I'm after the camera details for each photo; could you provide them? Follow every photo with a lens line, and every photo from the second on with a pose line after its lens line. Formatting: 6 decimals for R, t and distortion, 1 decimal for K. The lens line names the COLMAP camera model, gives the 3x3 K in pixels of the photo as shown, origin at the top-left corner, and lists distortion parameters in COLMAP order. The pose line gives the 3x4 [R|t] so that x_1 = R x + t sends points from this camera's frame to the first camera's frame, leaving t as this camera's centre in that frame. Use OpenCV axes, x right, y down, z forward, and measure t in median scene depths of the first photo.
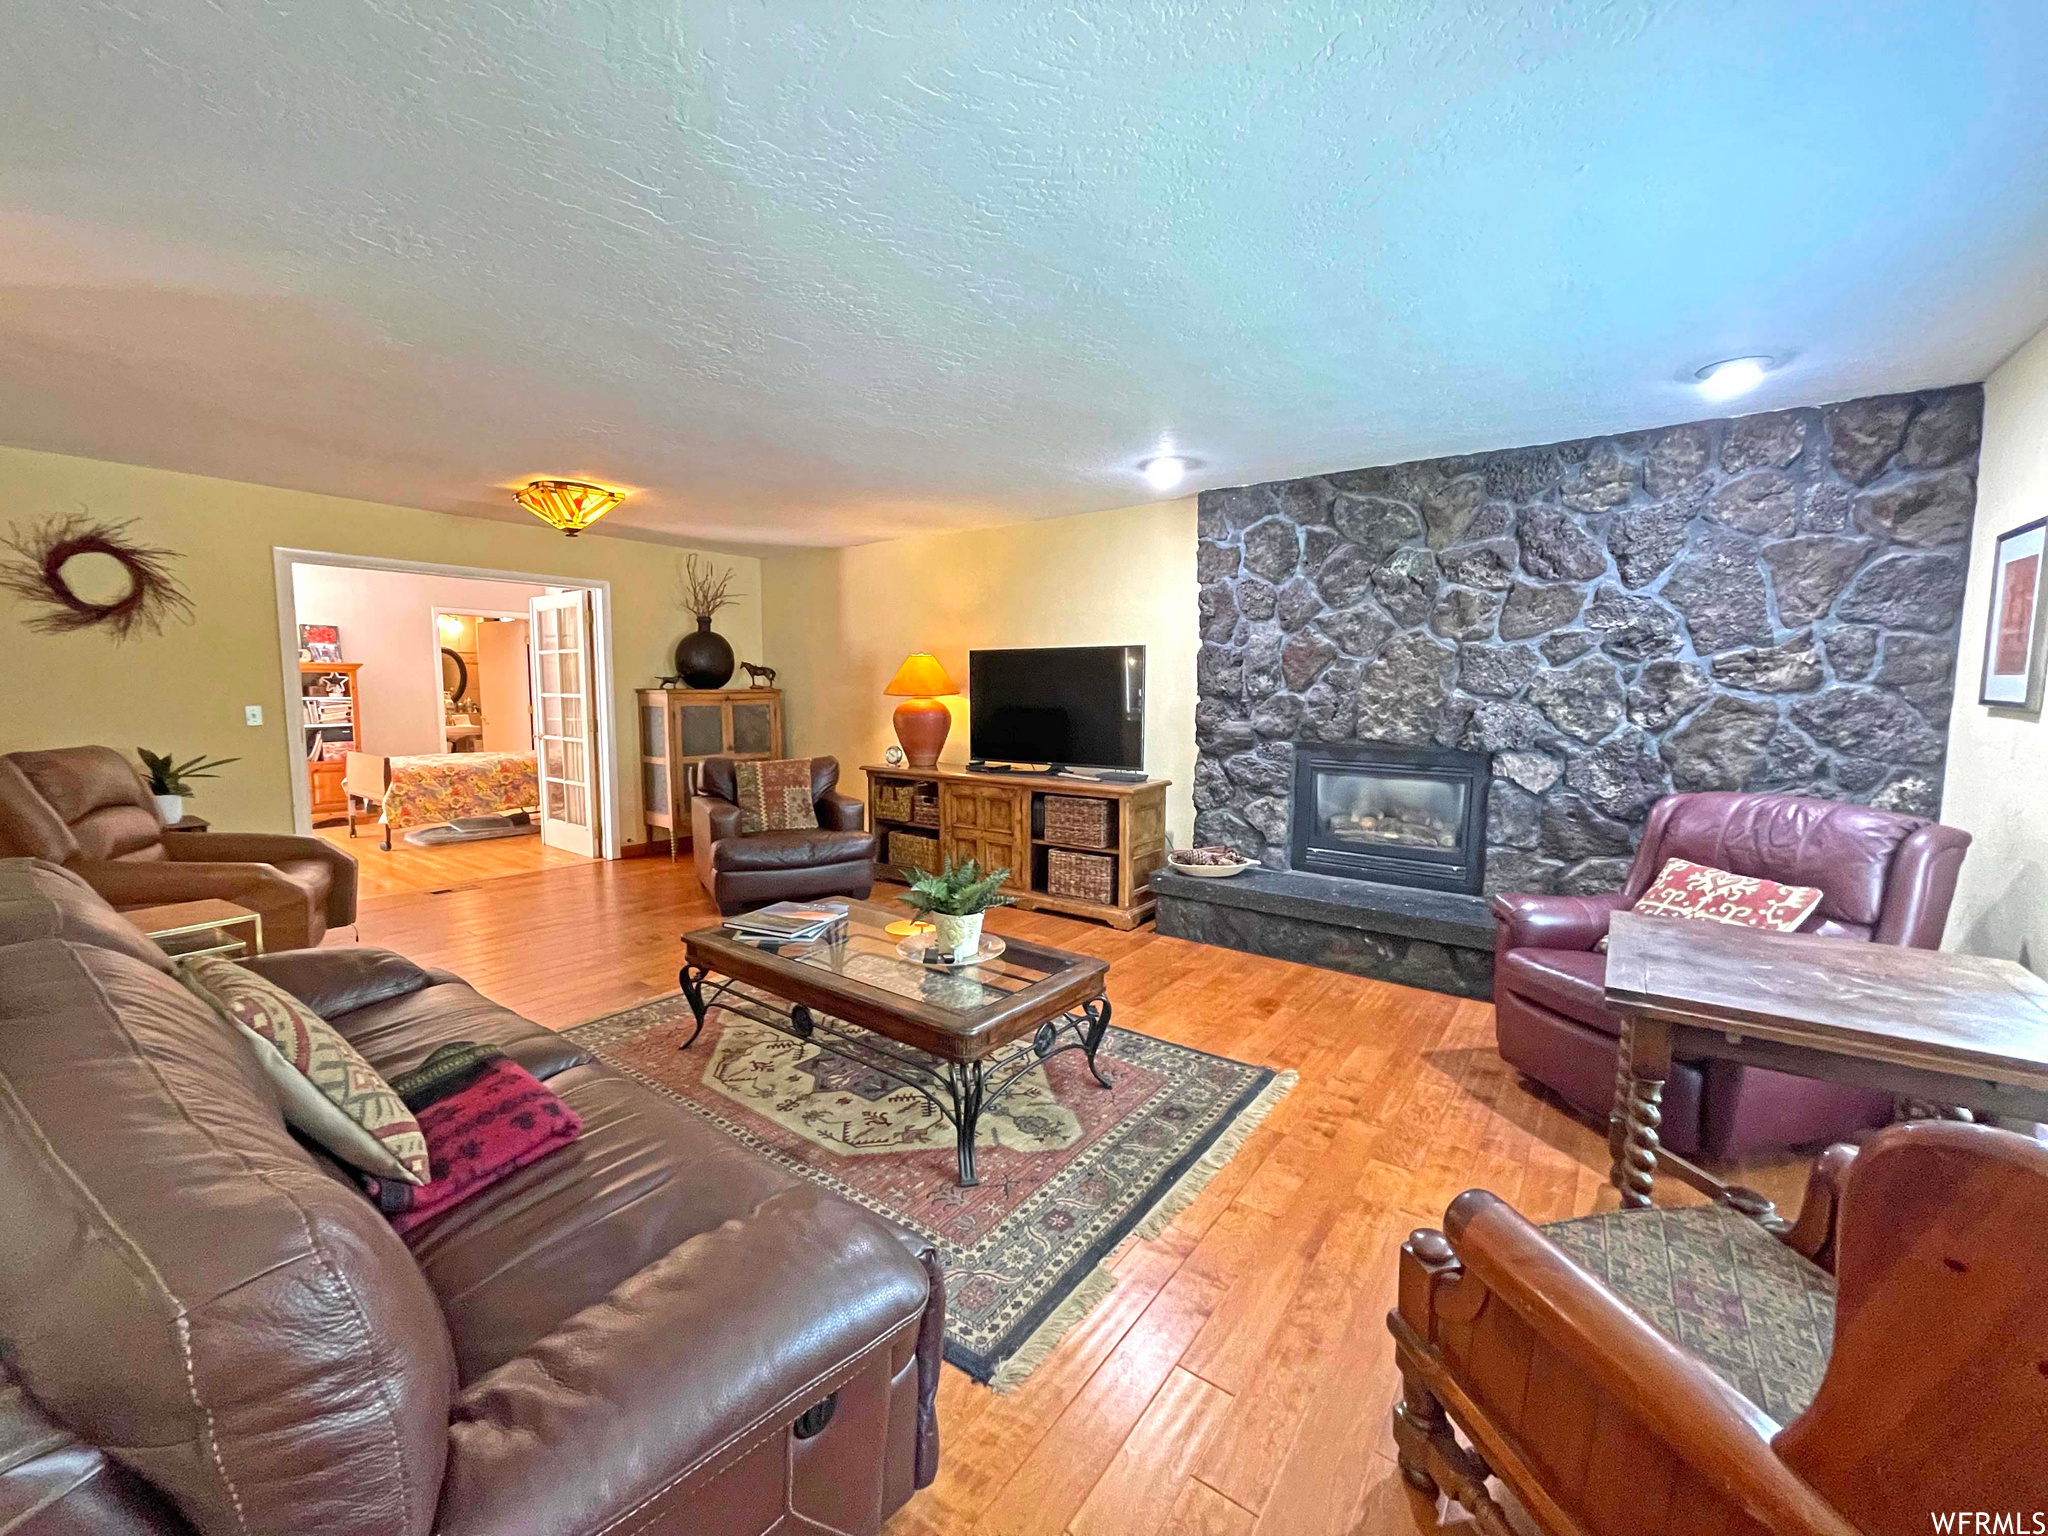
lens RADIAL K [[837.5, 0, 1020.7], [0, 837.5, 759.3], [0, 0, 1]] dist [0.009667, -0.004115]
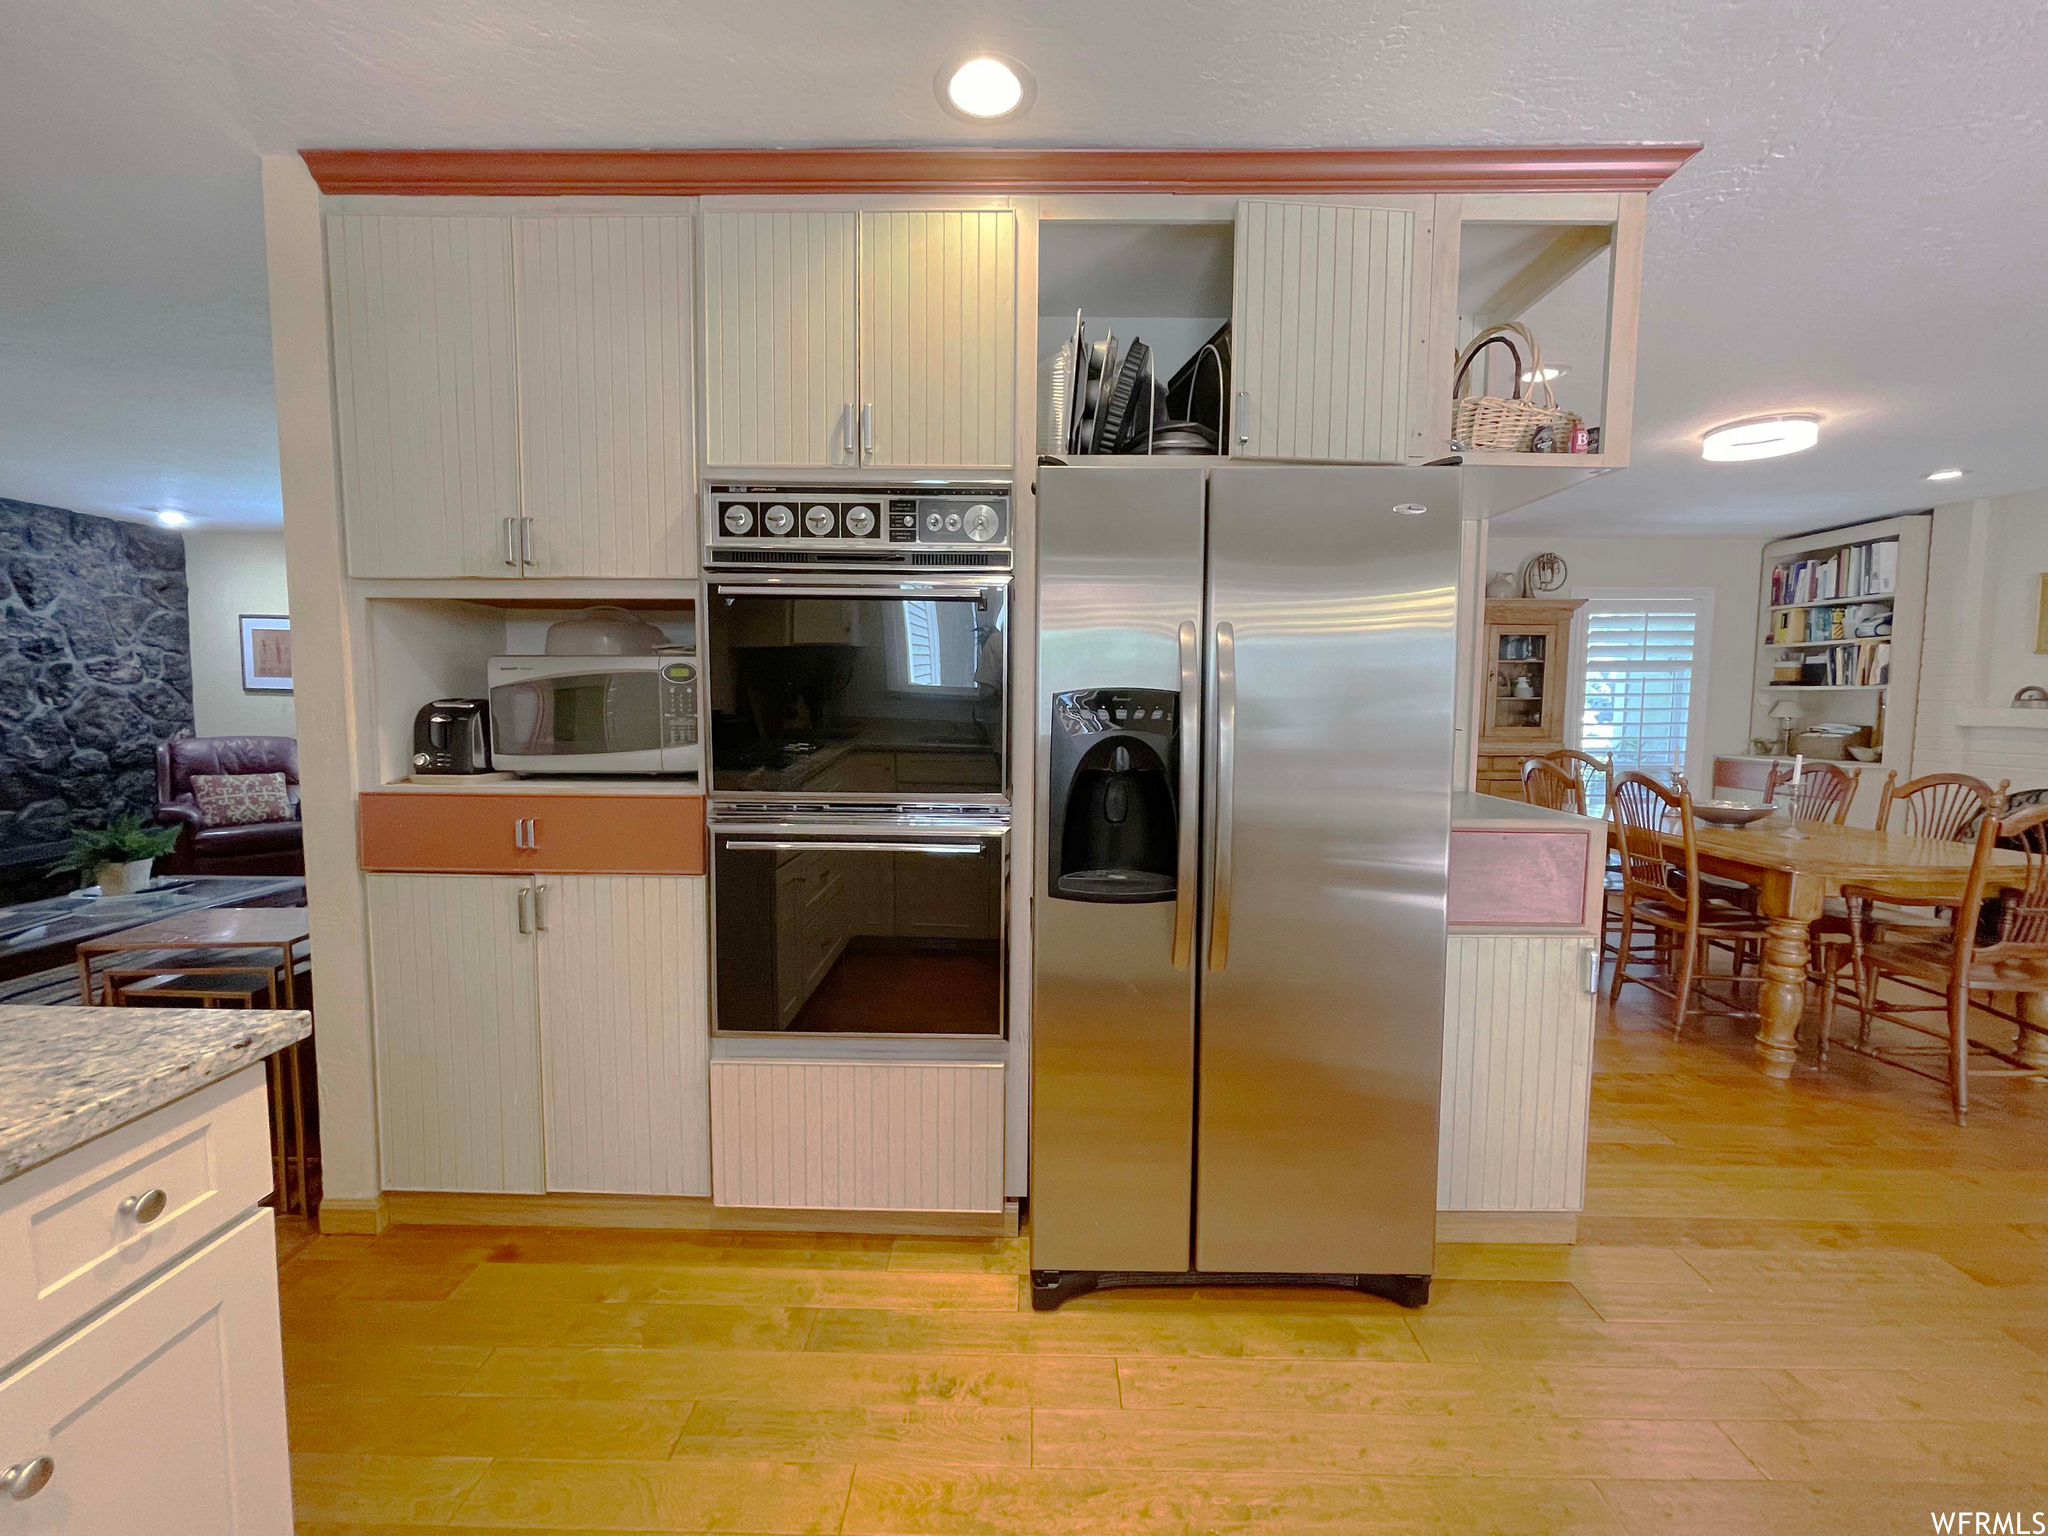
lens RADIAL K [[837.5, 0, 1033.5], [0, 837.5, 764.9], [0, 0, 1]] dist [0.009667, -0.004115]
pose [[-0.605117, -0.073022, 0.792780, -1.259793], [0.058918, 0.988947, 0.136062, -0.032327], [-0.793953, 0.129043, -0.594126, 0.454415]]
